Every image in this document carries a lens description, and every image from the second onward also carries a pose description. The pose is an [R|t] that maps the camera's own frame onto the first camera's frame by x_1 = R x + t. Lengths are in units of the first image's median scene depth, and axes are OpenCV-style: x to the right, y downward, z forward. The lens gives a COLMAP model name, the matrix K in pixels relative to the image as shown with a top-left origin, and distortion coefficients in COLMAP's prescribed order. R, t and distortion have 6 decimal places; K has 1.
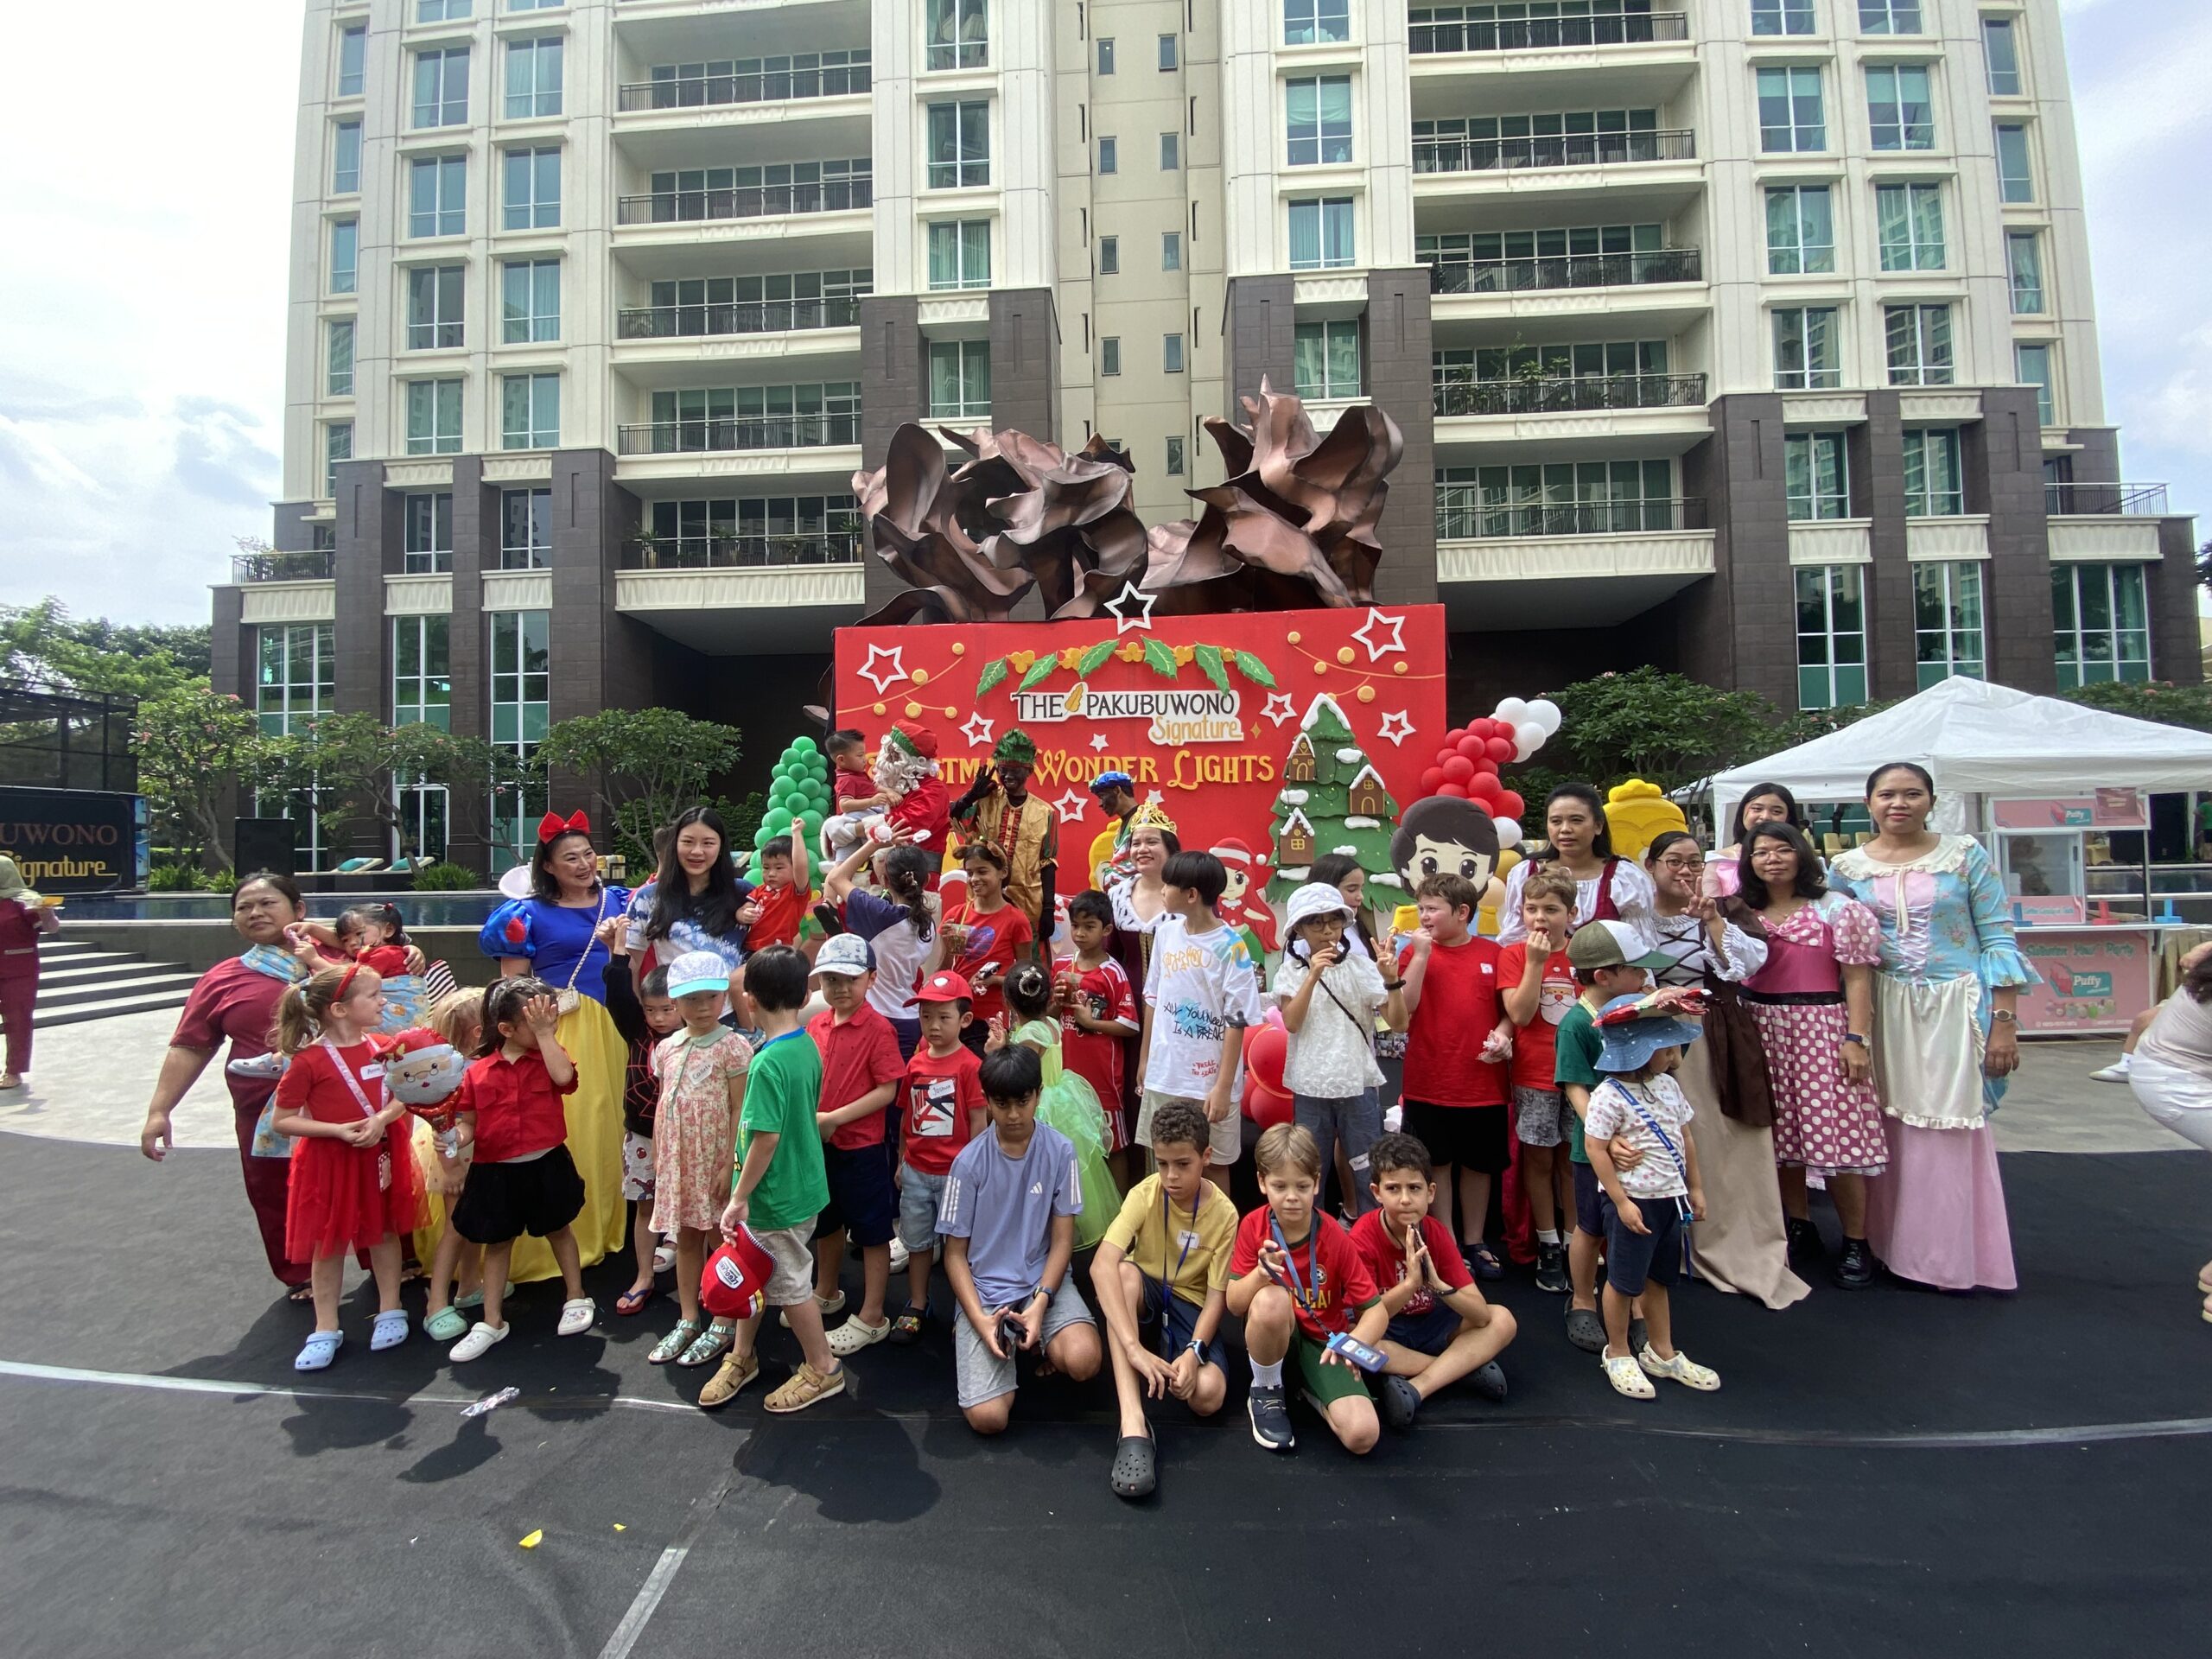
lens RADIAL K [[891.3, 0, 1105.7], [0, 891.3, 825.9], [0, 0, 1]] dist [0.017524, -0.000085]
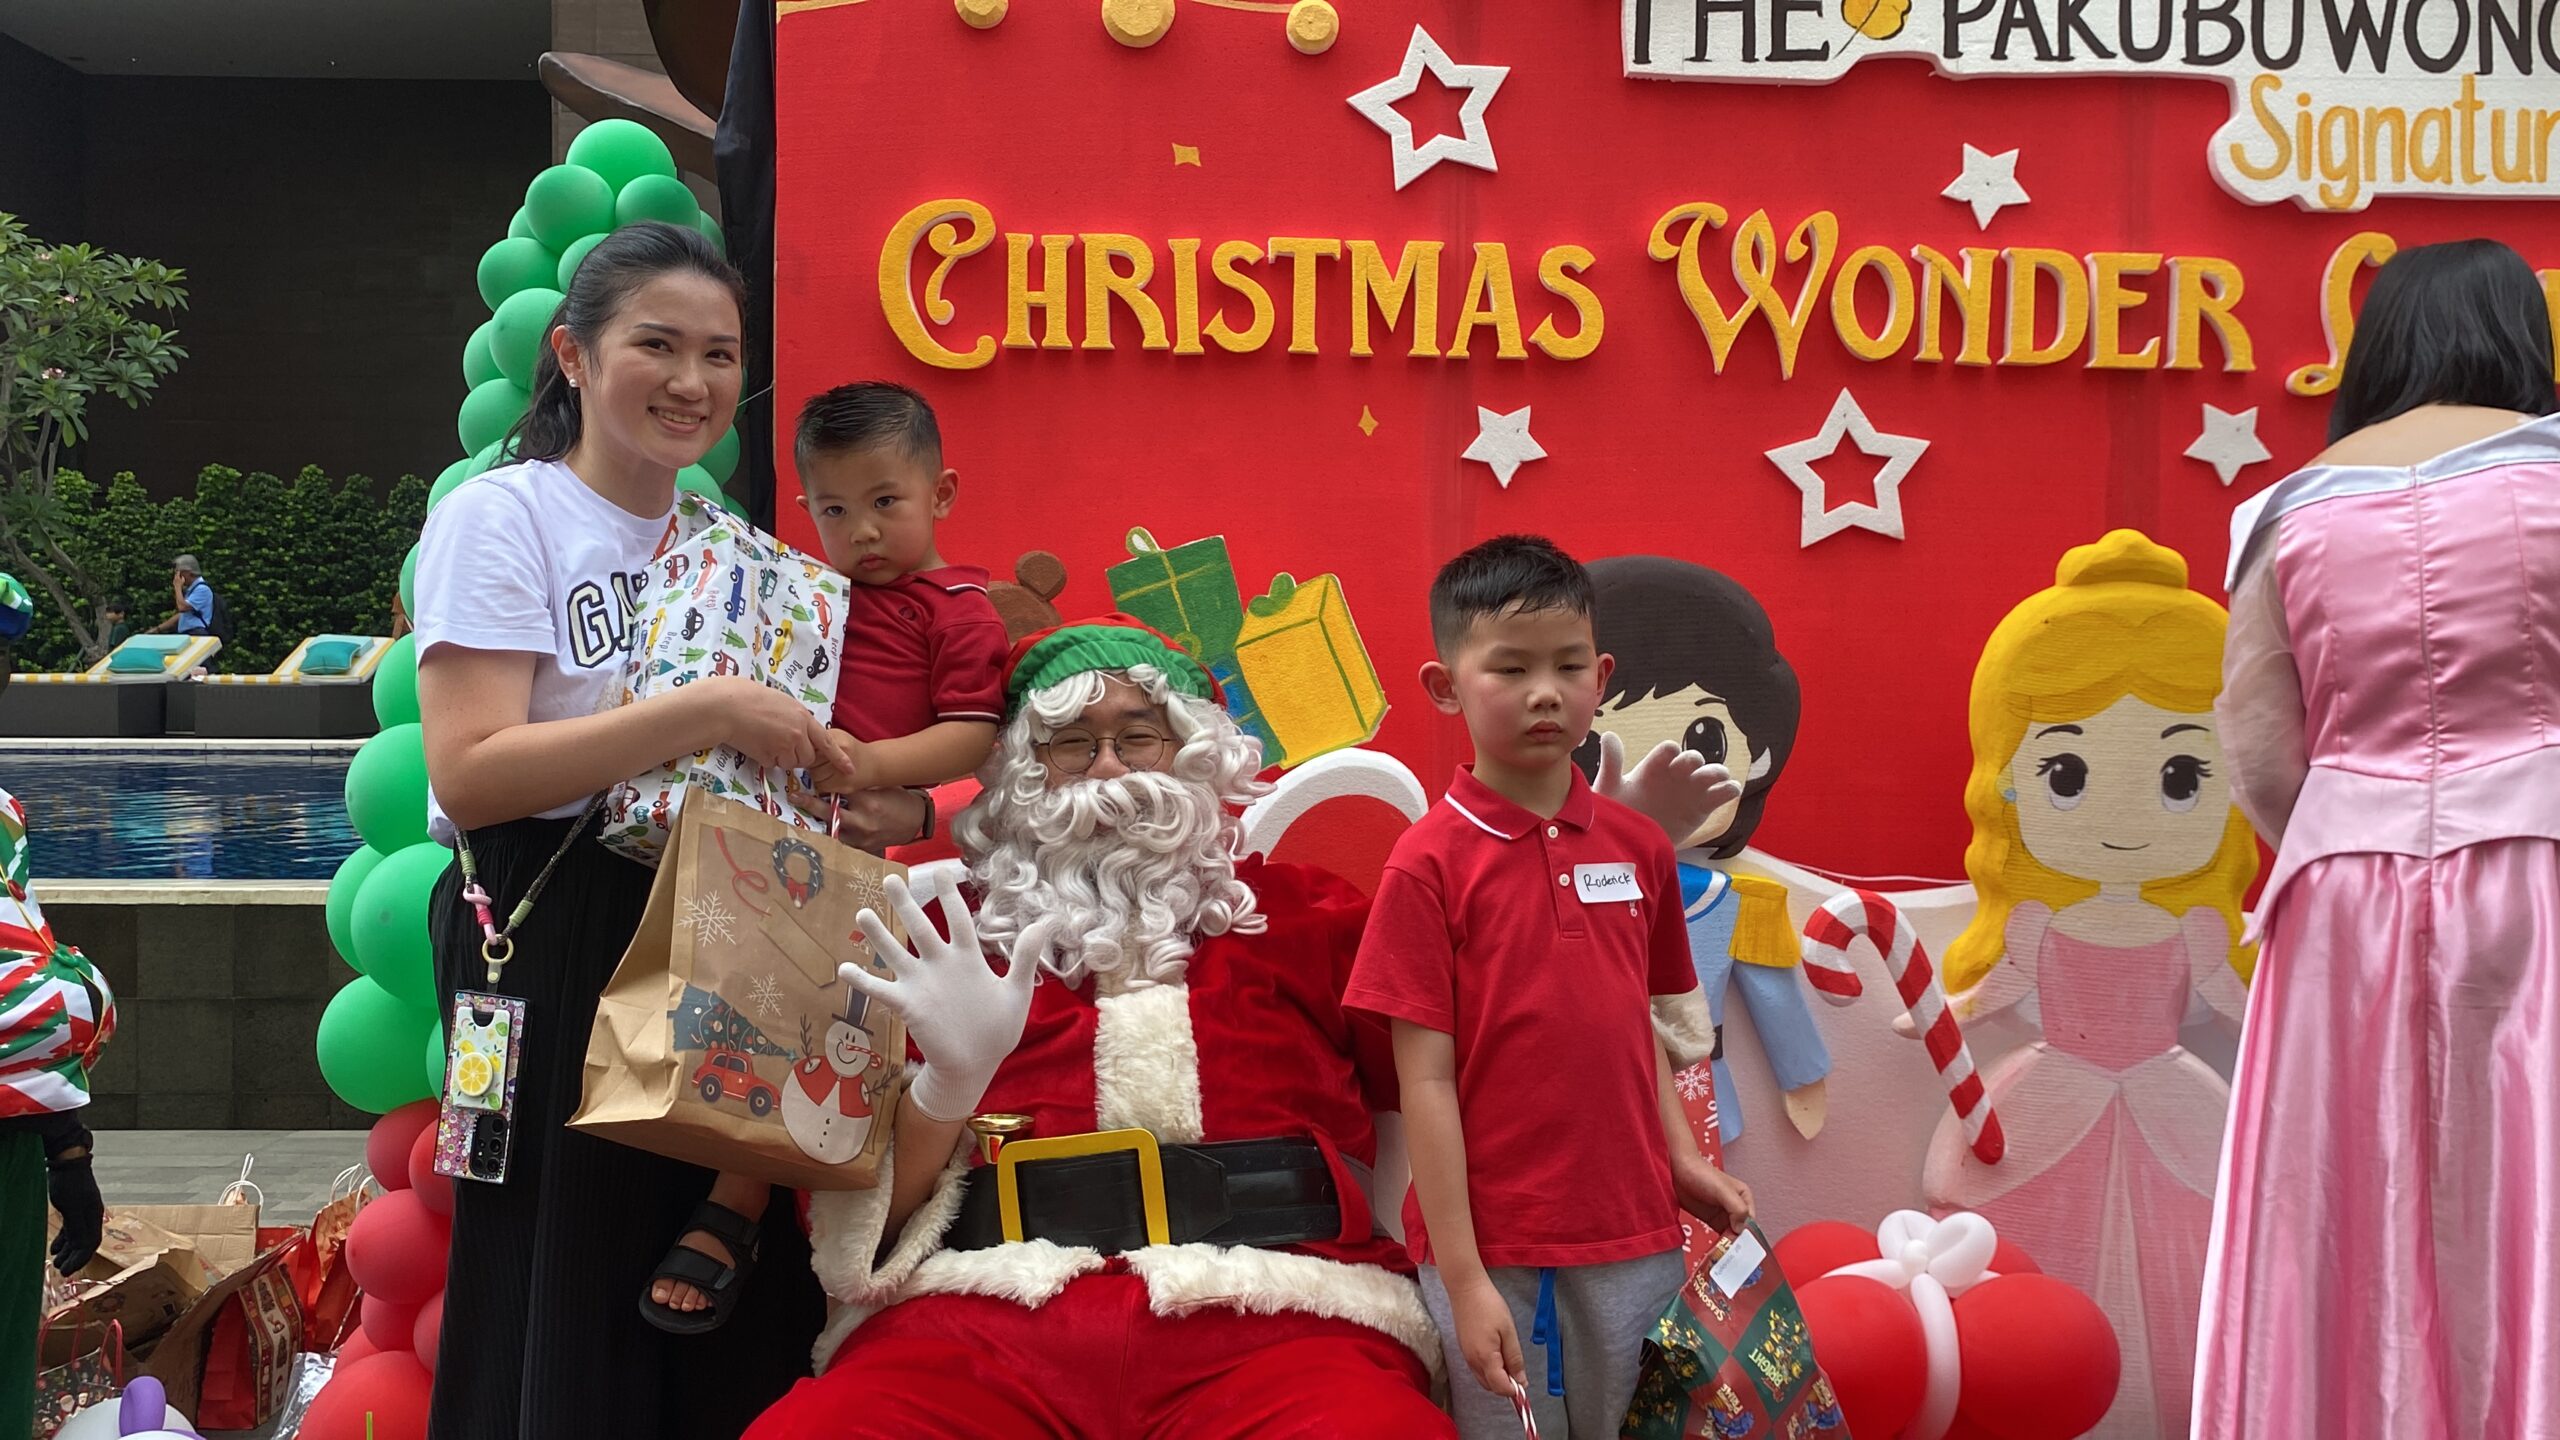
lens RADIAL K [[2291.1, 0, 1281.8], [0, 2291.1, 705.3], [0, 0, 1]] dist [0.041077, -0.094773]
pose [[0.997421, 0.023221, 0.067907, -0.218784], [-0.026369, 0.998601, 0.045840, 0.014229], [-0.066747, -0.047513, 0.996638, 0.436543]]
